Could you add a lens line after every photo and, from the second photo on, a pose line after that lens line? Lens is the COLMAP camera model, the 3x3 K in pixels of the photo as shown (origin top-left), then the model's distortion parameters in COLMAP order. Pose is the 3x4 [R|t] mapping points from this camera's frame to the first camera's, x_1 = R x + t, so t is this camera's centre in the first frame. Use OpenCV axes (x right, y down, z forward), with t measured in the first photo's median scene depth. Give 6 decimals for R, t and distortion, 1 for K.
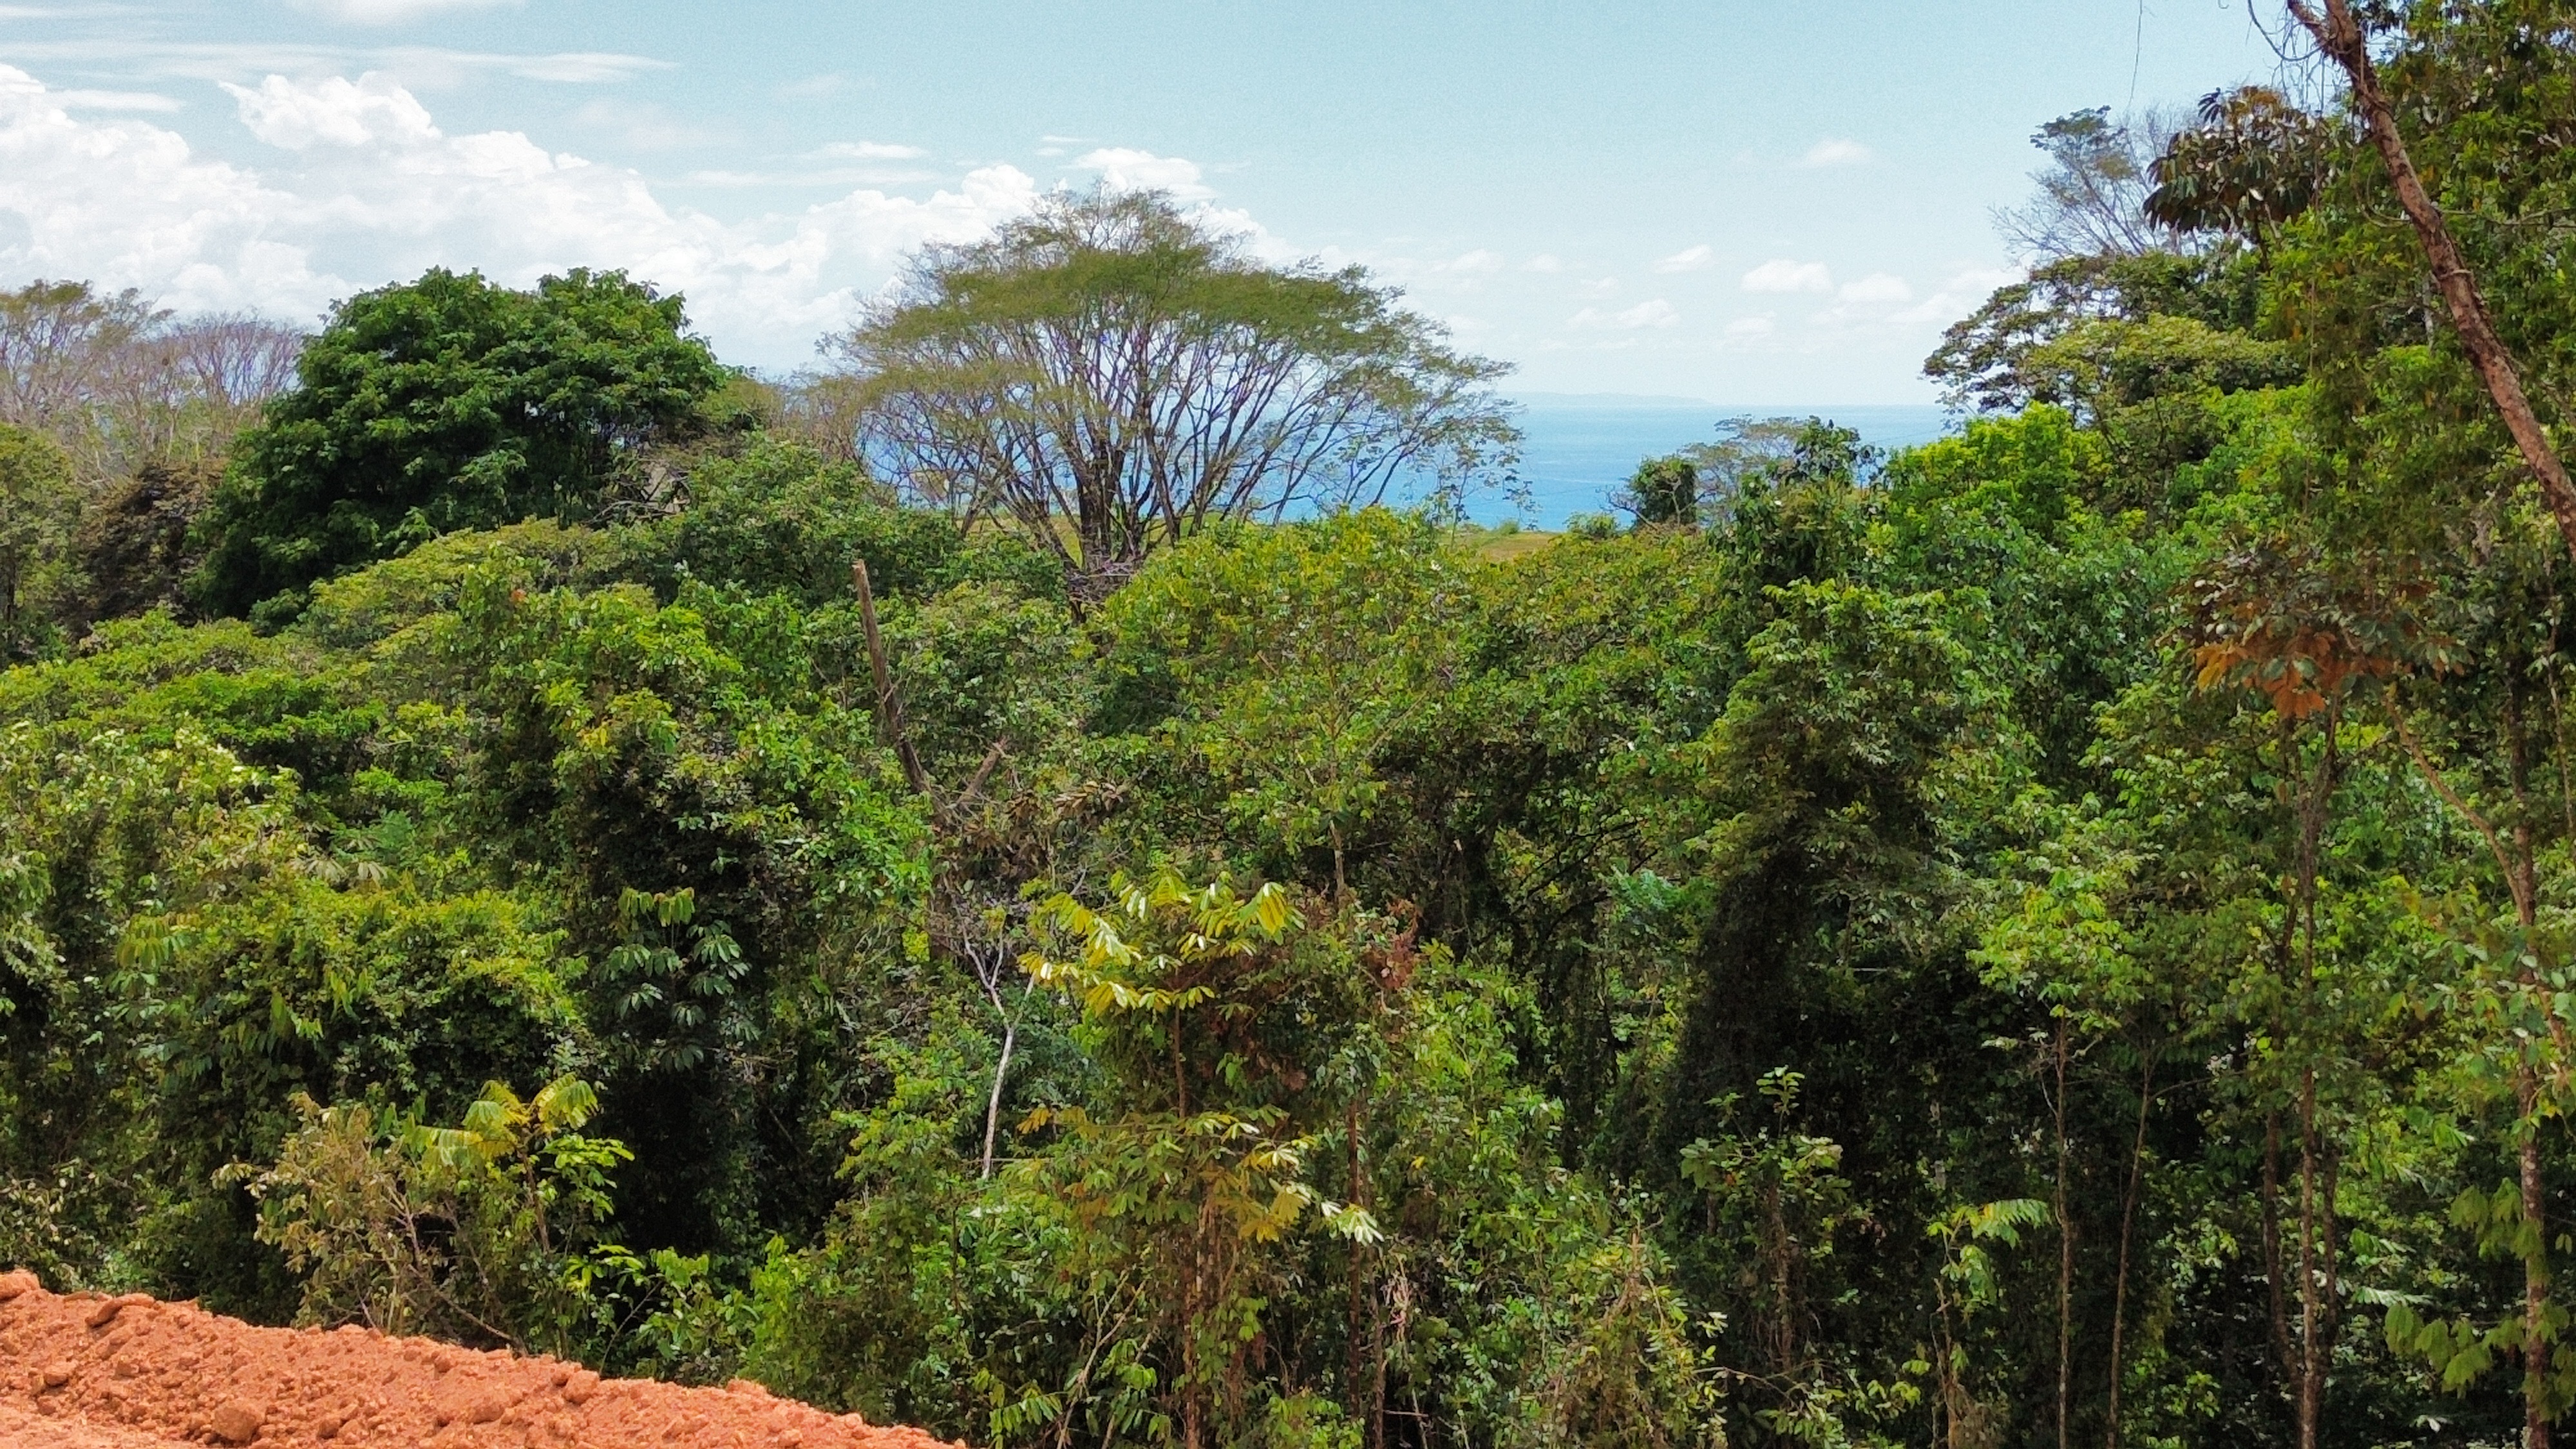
lens RADIAL K [[3050.4, 0, 1319.8], [0, 3050.4, 726.7], [0, 0, 1]] dist [0.012773, 0.020822]
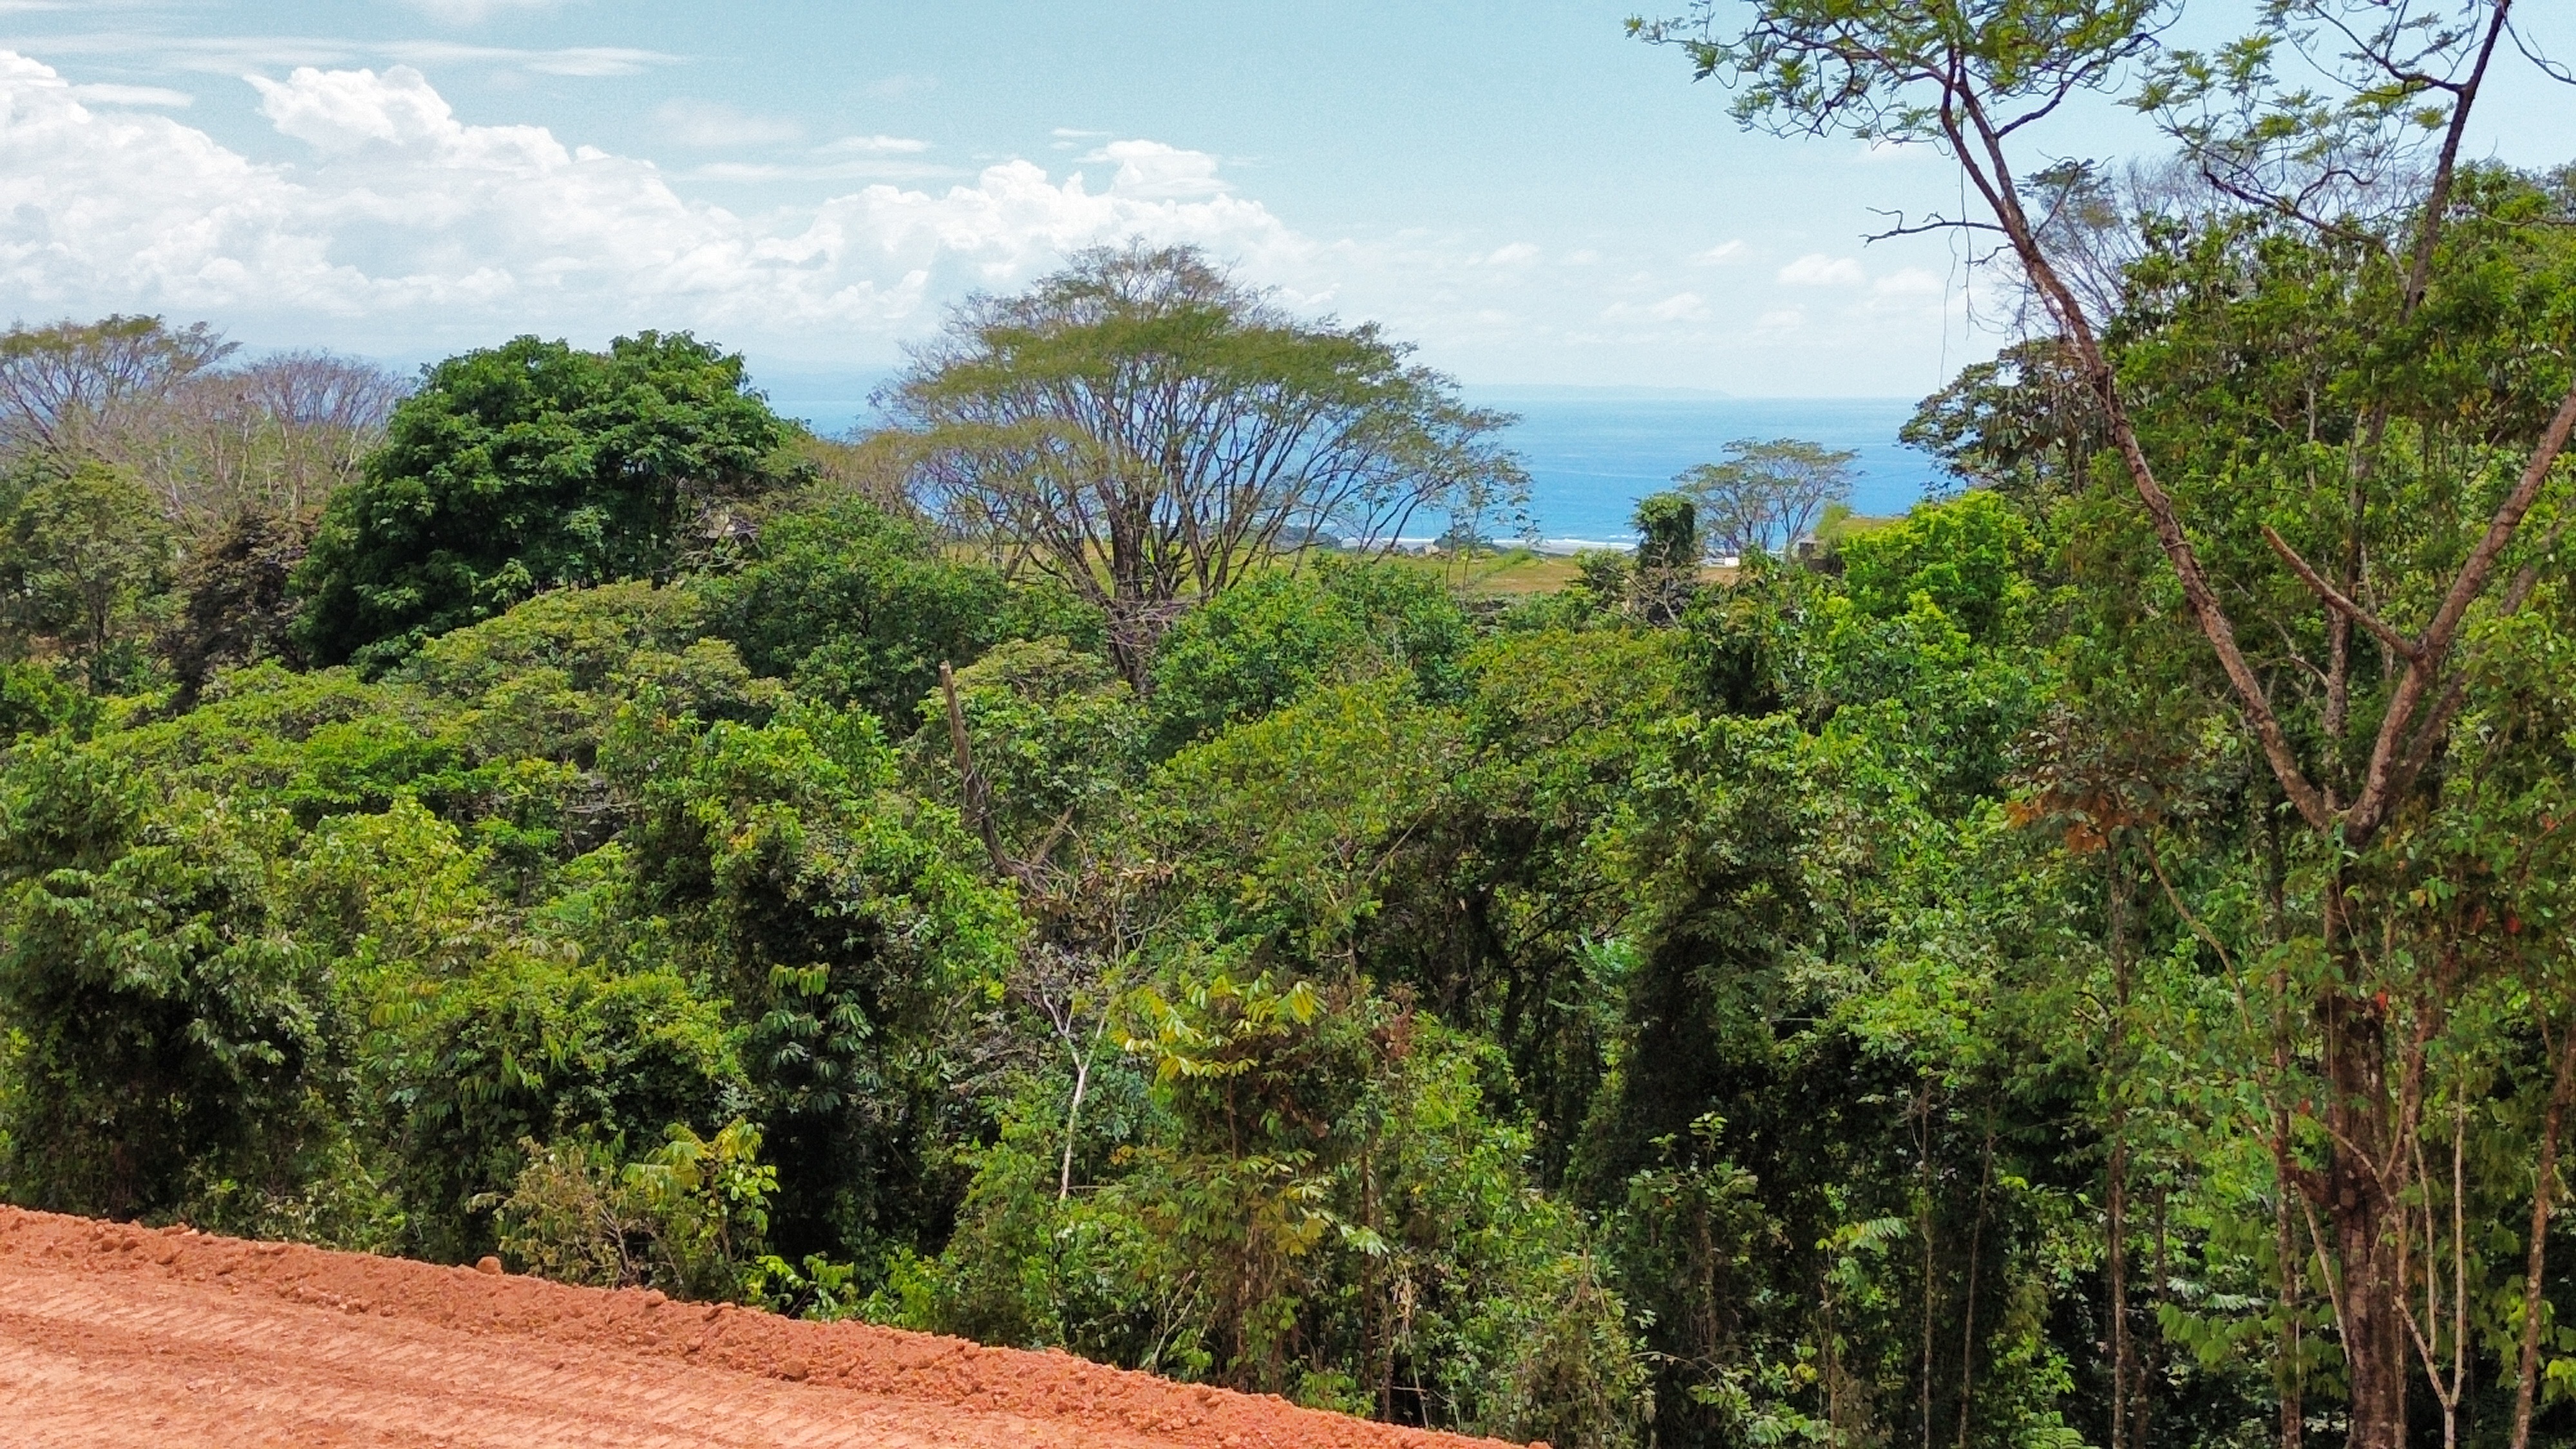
lens RADIAL K [[3161.7, 0, 1288.0], [0, 3161.7, 724.5], [0, 0, 1]] dist [0.004553, -0.030049]
pose [[0.999854, -0.001722, -0.016982, 0.000908], [0.001870, 0.999961, 0.008683, -0.047090], [0.016966, -0.008713, 0.999818, -0.236216]]
